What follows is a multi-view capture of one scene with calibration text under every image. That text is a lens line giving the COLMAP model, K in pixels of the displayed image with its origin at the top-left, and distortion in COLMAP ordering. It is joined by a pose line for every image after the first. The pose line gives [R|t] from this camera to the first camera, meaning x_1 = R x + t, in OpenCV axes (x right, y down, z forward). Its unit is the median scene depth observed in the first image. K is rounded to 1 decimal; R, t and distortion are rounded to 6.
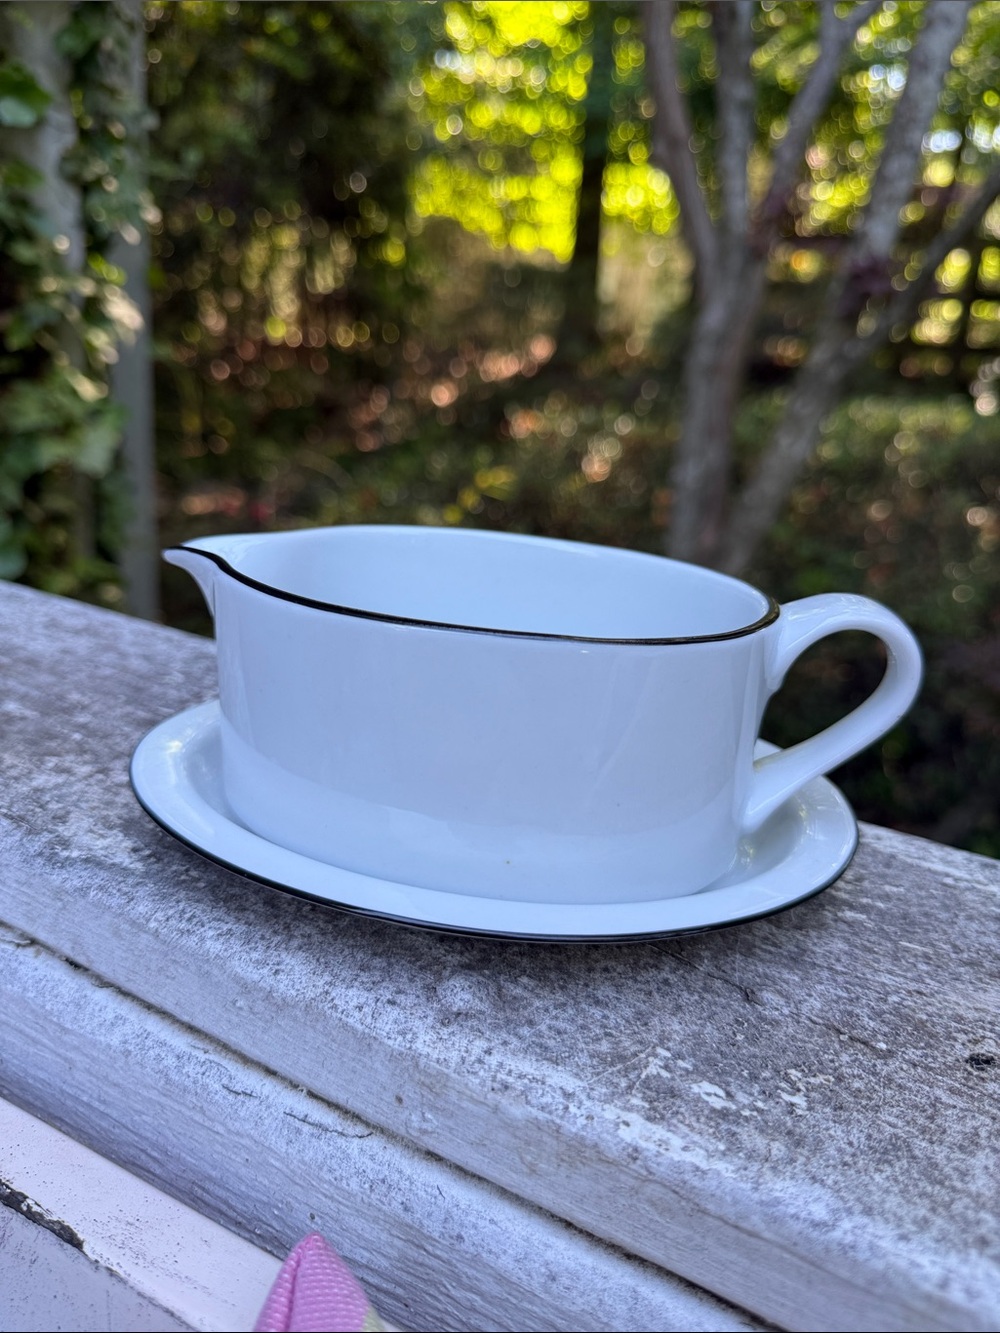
lens RADIAL K [[987.5, 0, 497.8], [0, 987.5, 670.9], [0, 0, 1]] dist [-0.047704, 0.014278]
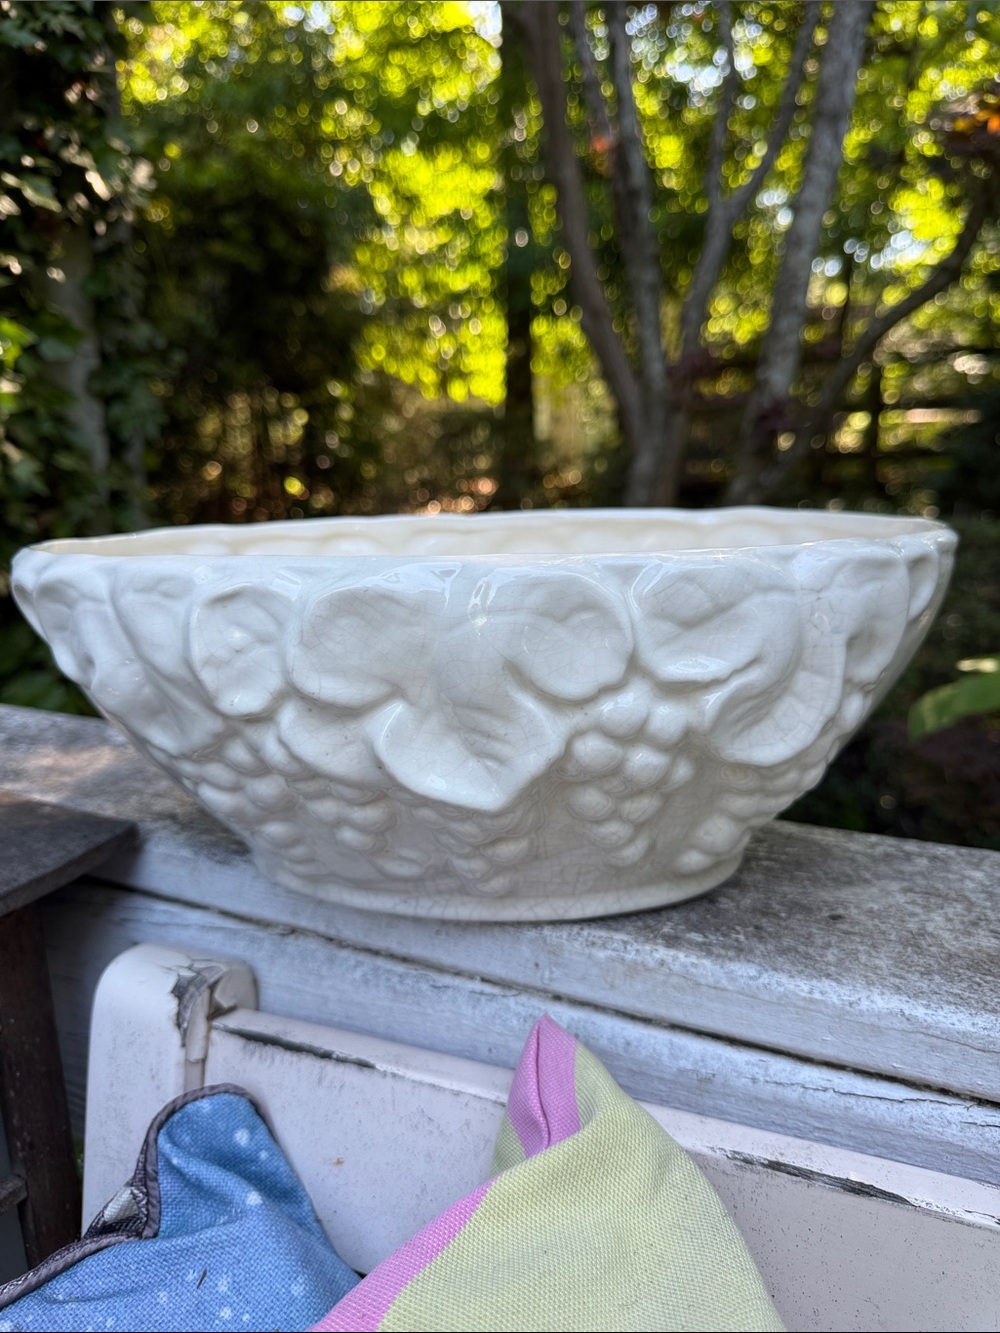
lens RADIAL K [[987.0, 0, 504.9], [0, 987.0, 659.3], [0, 0, 1]] dist [0.006751, -0.045013]
pose [[0.994912, -0.086237, 0.052088, -0.207704], [0.092530, 0.986677, -0.133818, 0.099035], [-0.039854, 0.137956, 0.989636, -0.967502]]
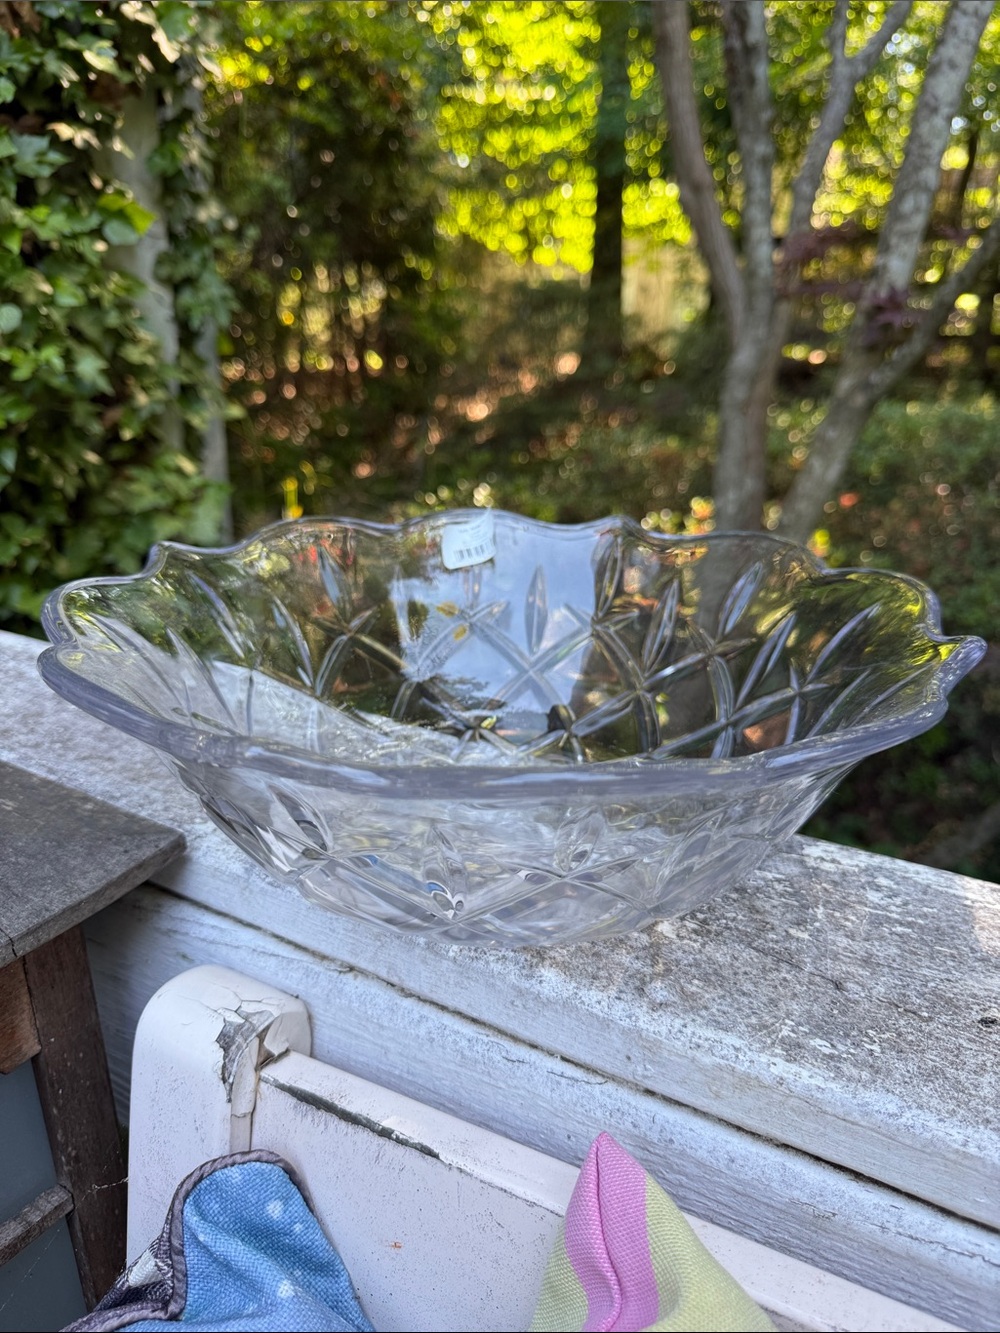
lens RADIAL K [[979.2, 0, 500.0], [0, 979.2, 666.5], [0, 0, 1]] dist [-0.024853, 0.003075]
pose [[0.998248, -0.048625, -0.033716, -0.224686], [0.048414, 0.998803, -0.007048, -0.211690], [0.034018, 0.005403, 0.999407, -0.631368]]
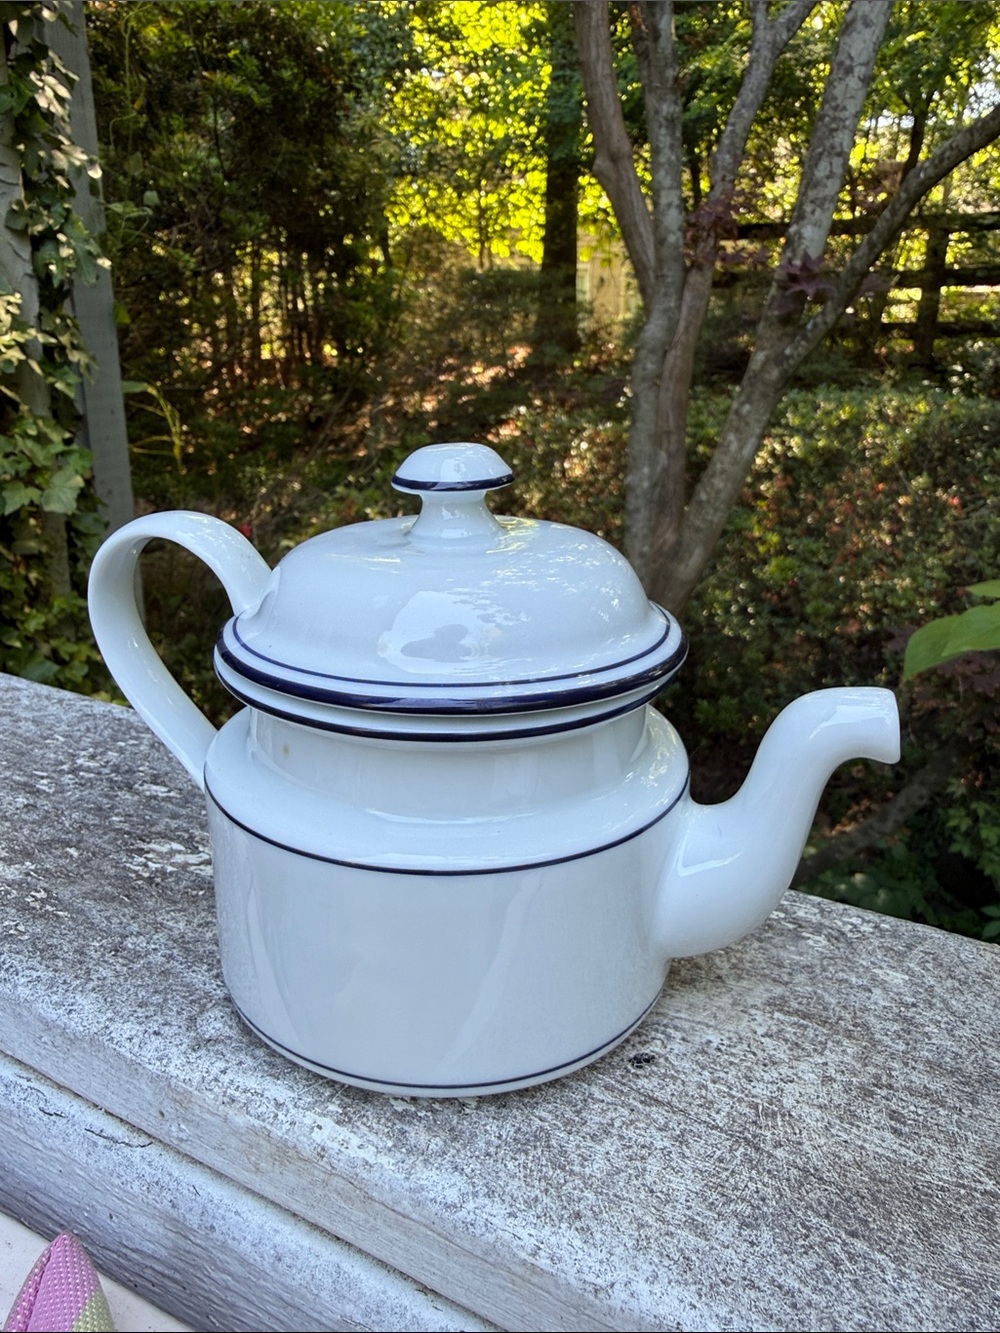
lens RADIAL K [[948.9, 0, 500.0], [0, 948.9, 666.5], [0, 0, 1]] dist [0.010235, 0.002764]
pose [[0.998466, -0.054522, -0.009663, 0.355903], [0.054565, 0.998501, 0.004259, -0.098993], [0.009416, -0.004779, 0.999944, -0.176715]]
